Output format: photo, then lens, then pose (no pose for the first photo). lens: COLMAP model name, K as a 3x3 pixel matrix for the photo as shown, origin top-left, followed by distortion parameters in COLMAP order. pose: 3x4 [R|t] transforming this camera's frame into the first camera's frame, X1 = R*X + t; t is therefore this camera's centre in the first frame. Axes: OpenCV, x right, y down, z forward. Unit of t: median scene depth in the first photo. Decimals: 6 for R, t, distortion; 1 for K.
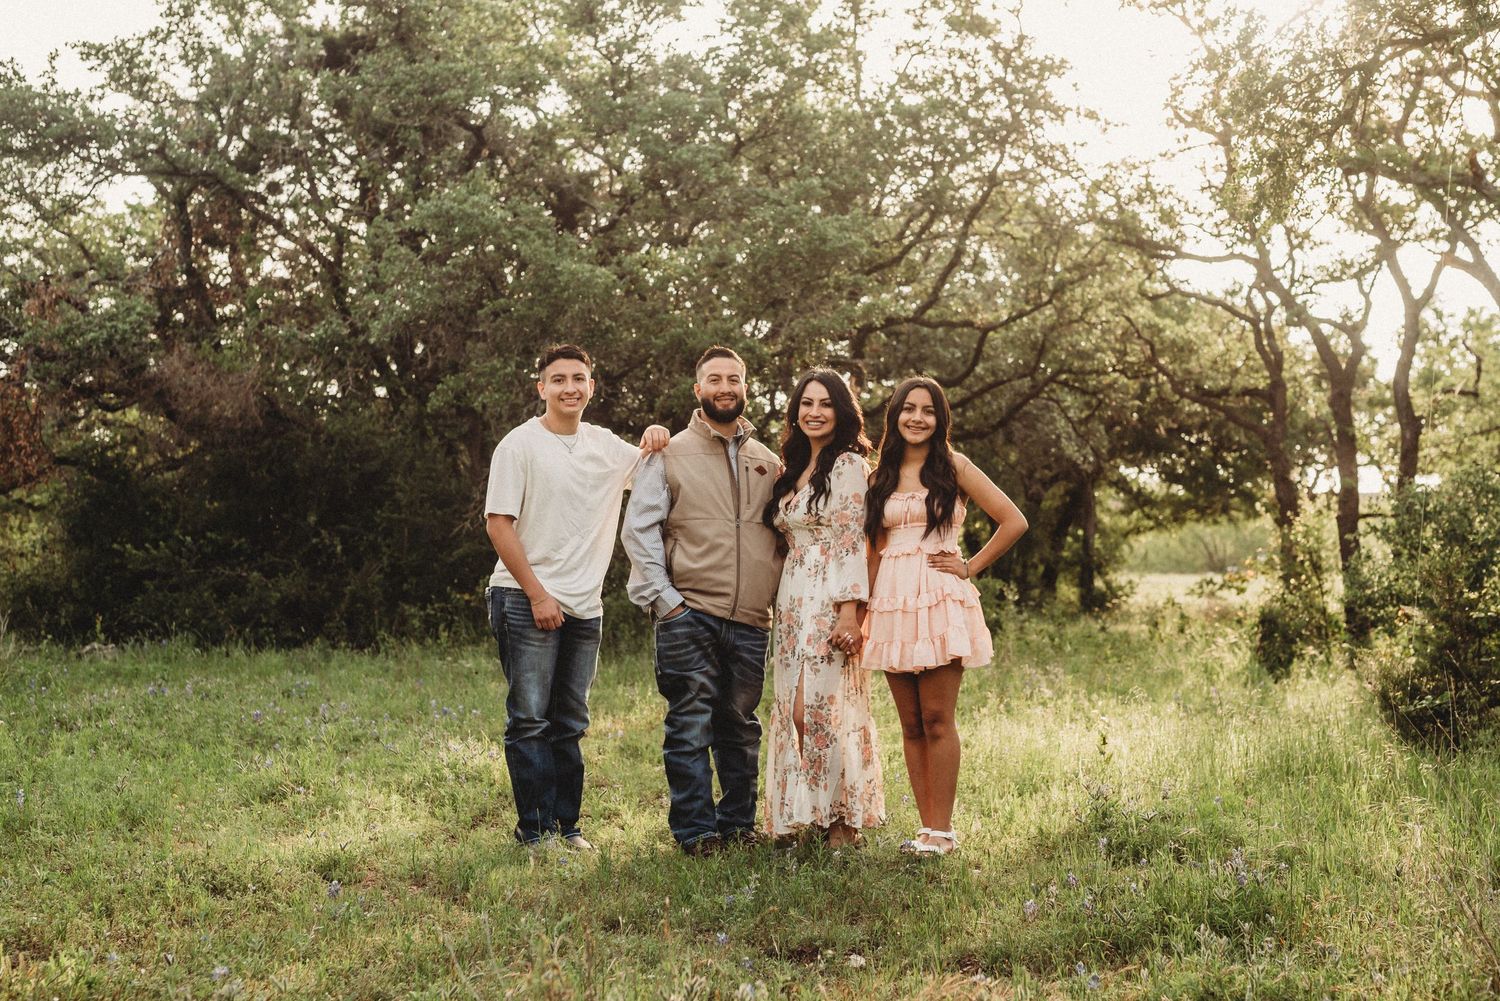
lens RADIAL K [[2258.8, 0, 750.4], [0, 2258.8, 504.5], [0, 0, 1]] dist [0.013534, 0.000000]
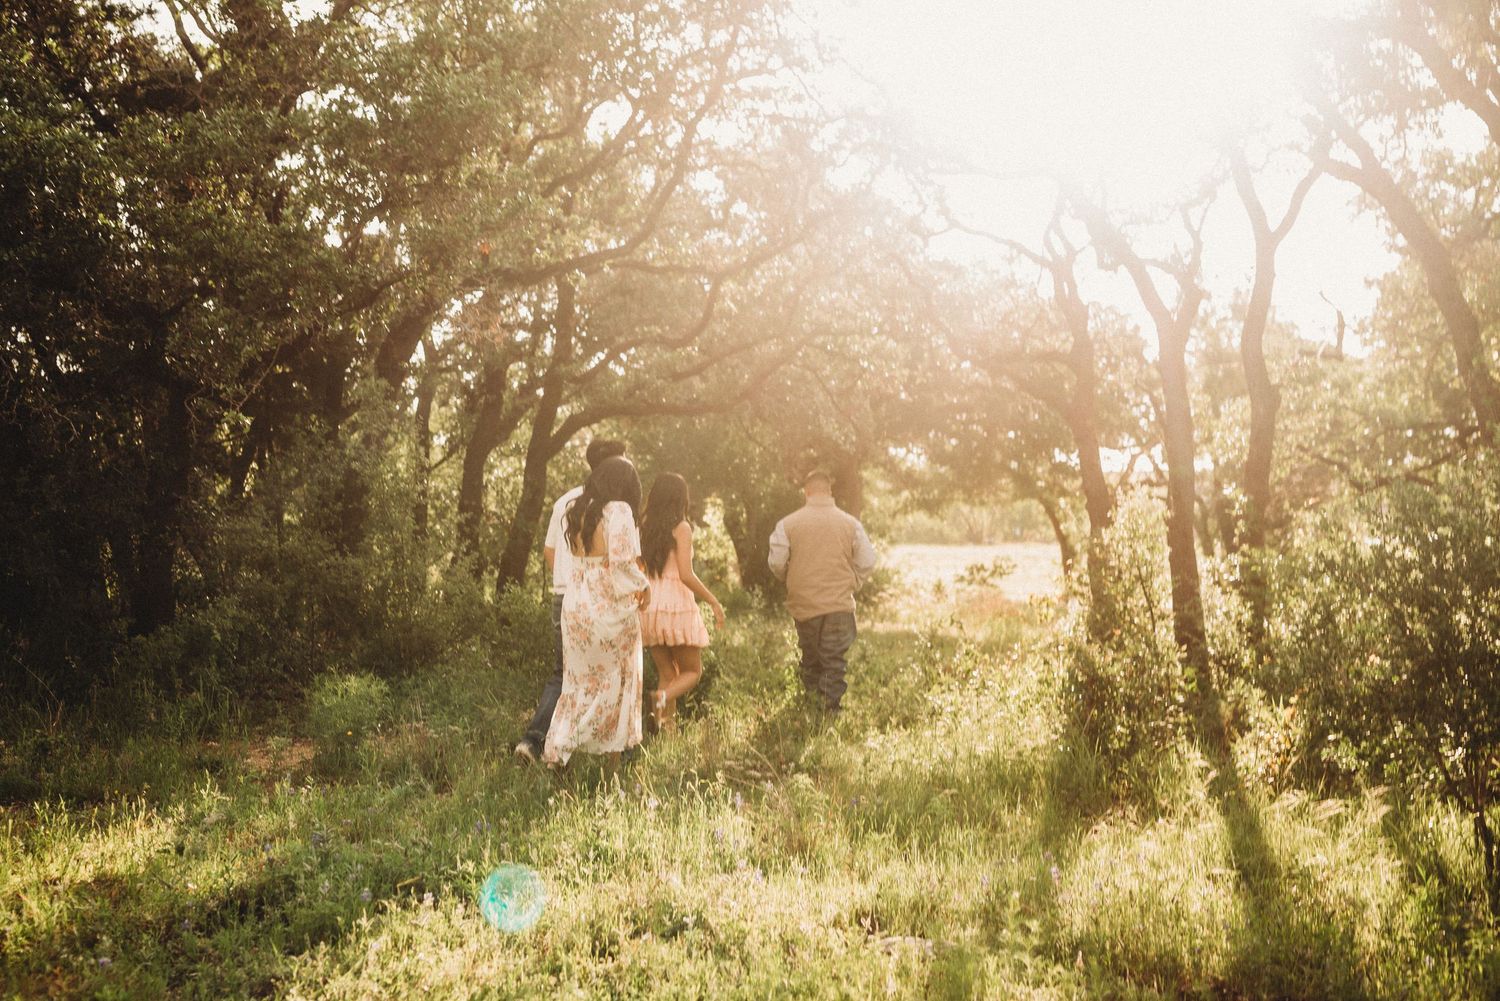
lens RADIAL K [[2258.8, 0, 750.0], [0, 2258.8, 497.8], [0, 0, 1]] dist [0.013534, 0.000000]
pose [[0.994885, 0.004150, 0.100933, 0.027948], [-0.004852, 0.999966, 0.006709, -0.003632], [-0.100902, -0.007164, 0.994871, 0.167899]]
